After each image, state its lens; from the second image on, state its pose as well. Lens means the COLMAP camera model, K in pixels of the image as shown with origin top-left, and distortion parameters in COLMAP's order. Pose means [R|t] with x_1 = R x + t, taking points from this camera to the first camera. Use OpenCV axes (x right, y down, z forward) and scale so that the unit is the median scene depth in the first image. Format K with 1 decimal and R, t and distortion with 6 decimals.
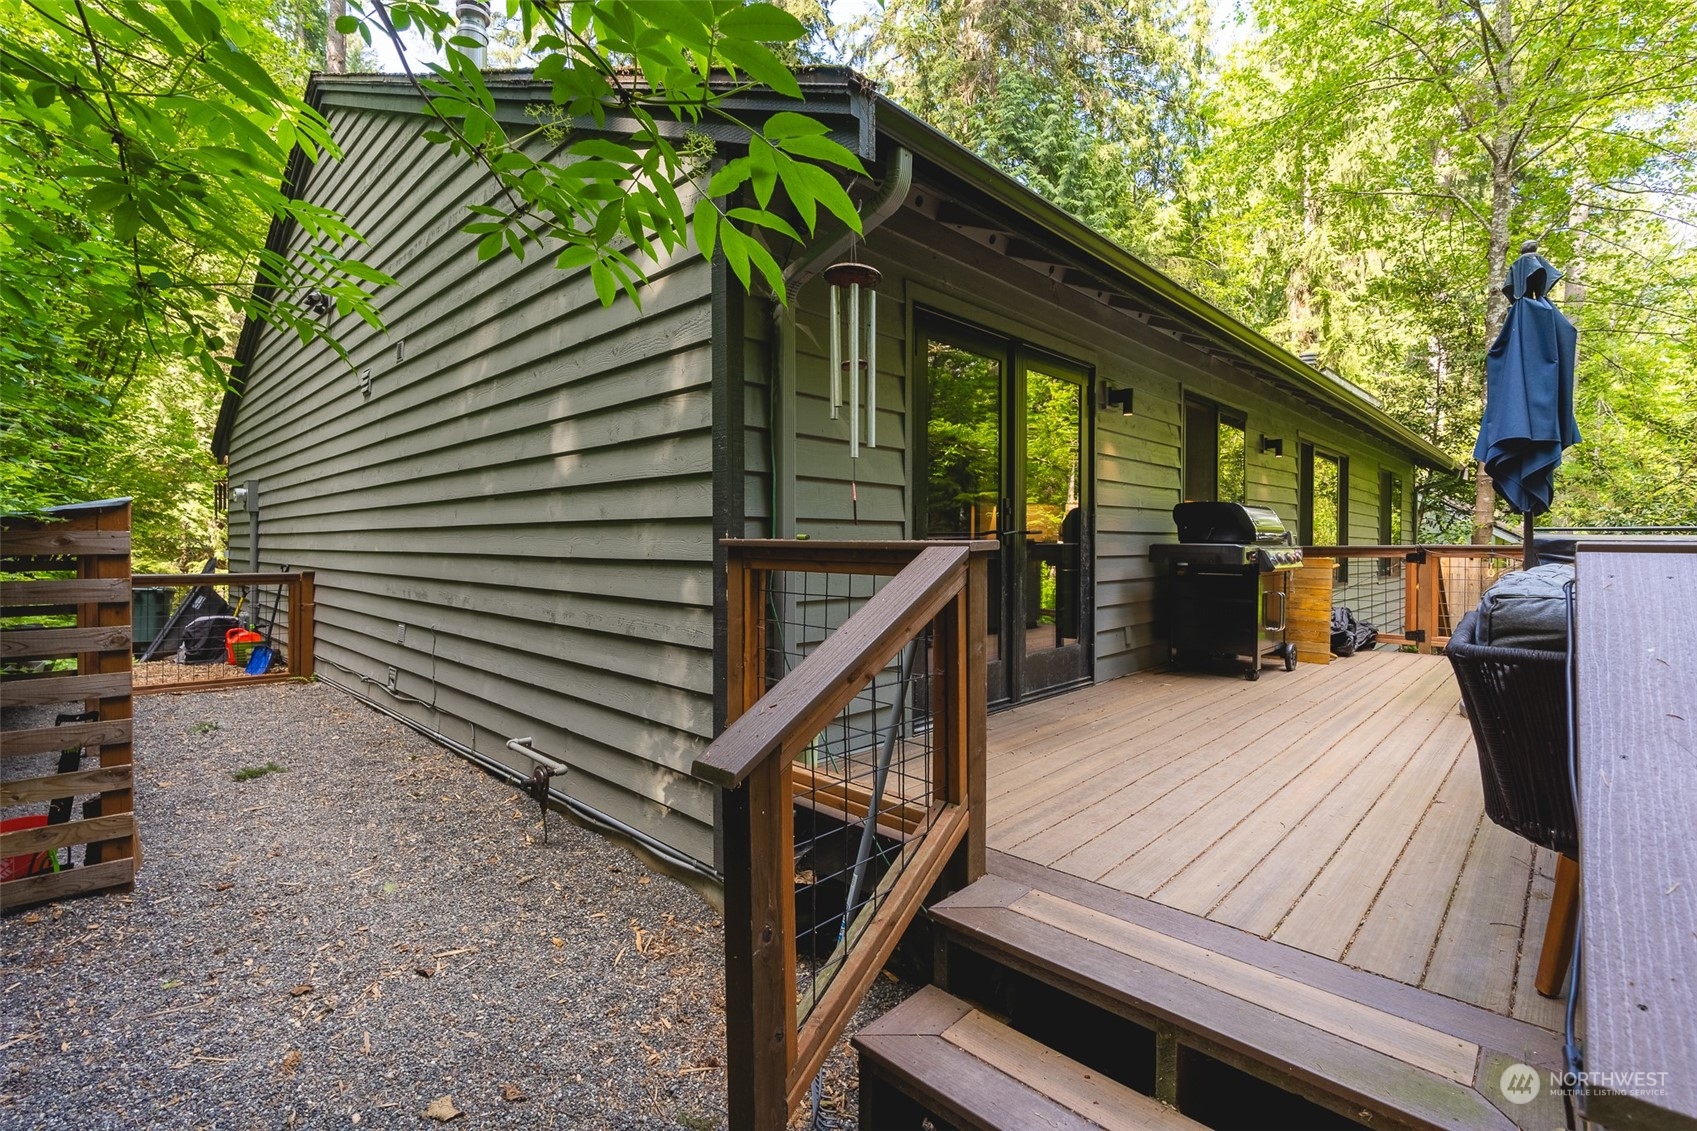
lens RADIAL K [[776.0, 0, 863.4], [0, 776.0, 545.2], [0, 0, 1]] dist [-0.009858, 0.004018]
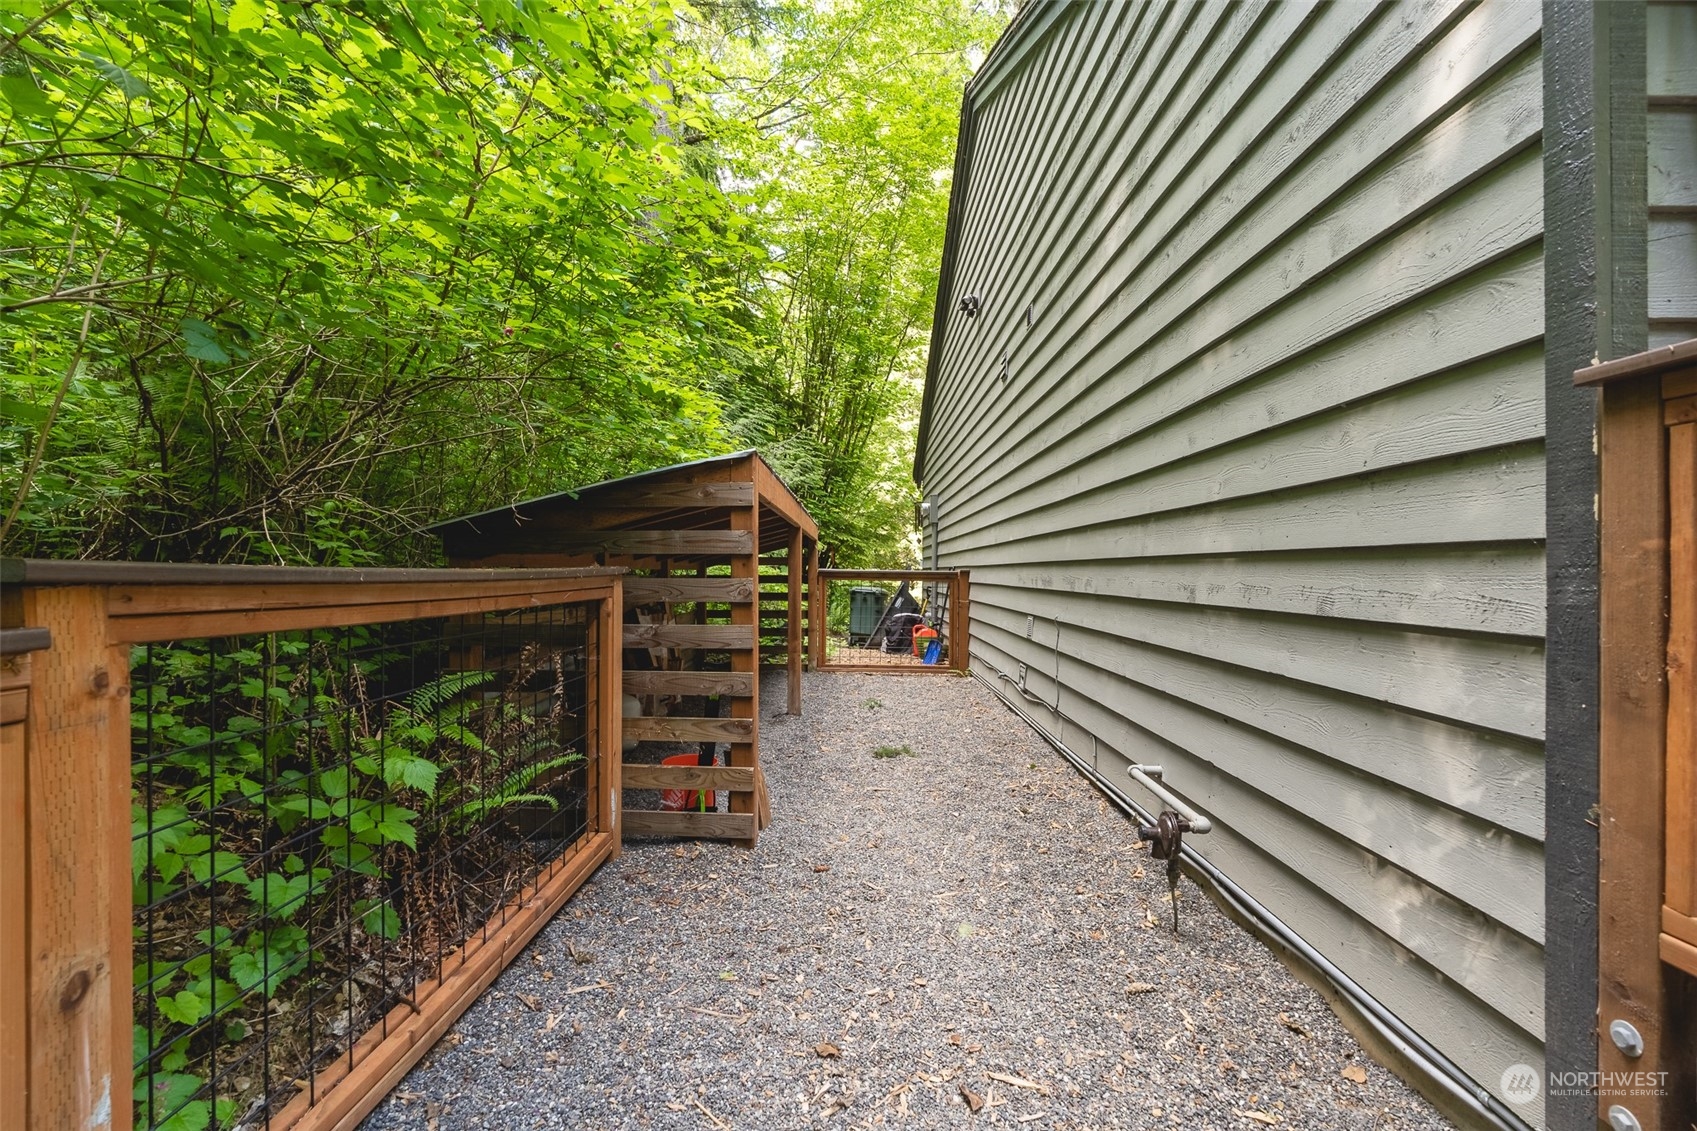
lens RADIAL K [[776.0, 0, 848.0], [0, 776.0, 577.3], [0, 0, 1]] dist [-0.009858, 0.004018]
pose [[0.680378, 0.003366, -0.732854, -0.118494], [-0.002686, 0.999994, 0.002100, 0.083532], [0.732857, 0.000539, 0.680383, 0.345055]]
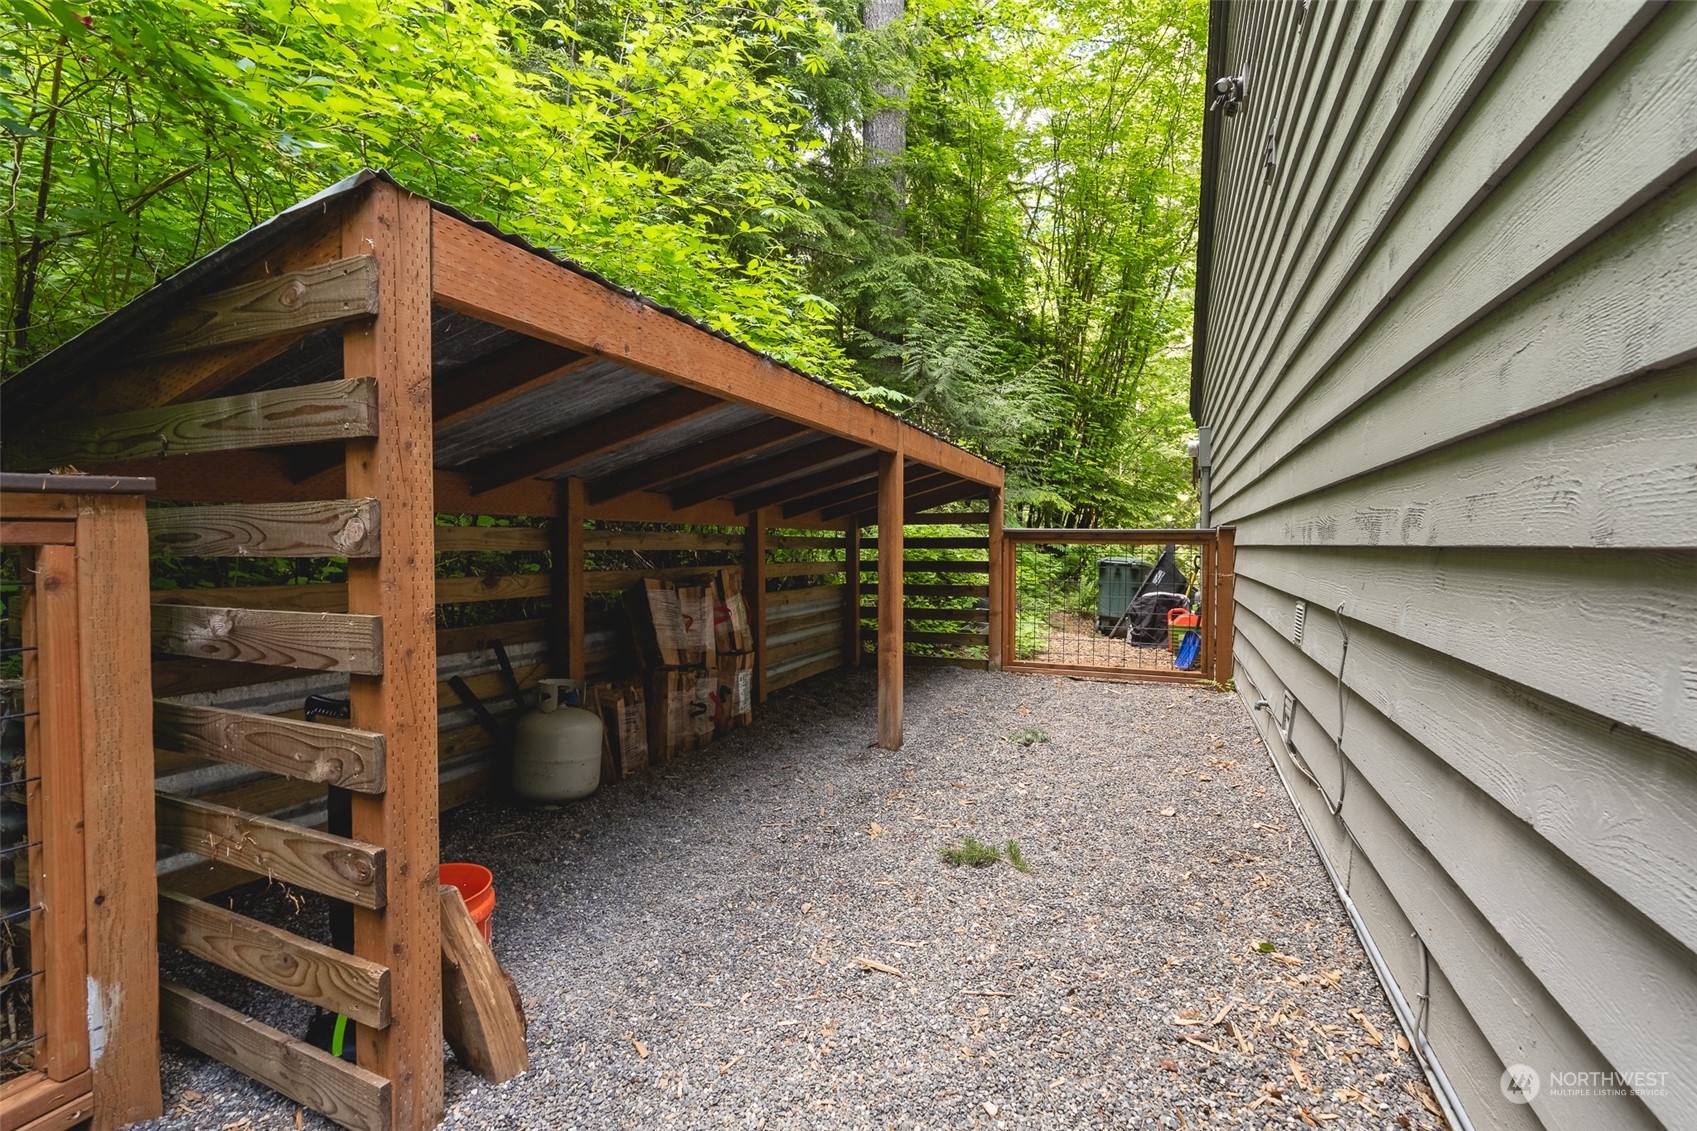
lens RADIAL K [[776.0, 0, 866.1], [0, 776.0, 570.1], [0, 0, 1]] dist [-0.009858, 0.004018]
pose [[0.369909, 0.023247, -0.928777, -0.408613], [0.000057, 0.999686, 0.025045, 0.108542], [0.929068, -0.009317, 0.369792, 0.900784]]
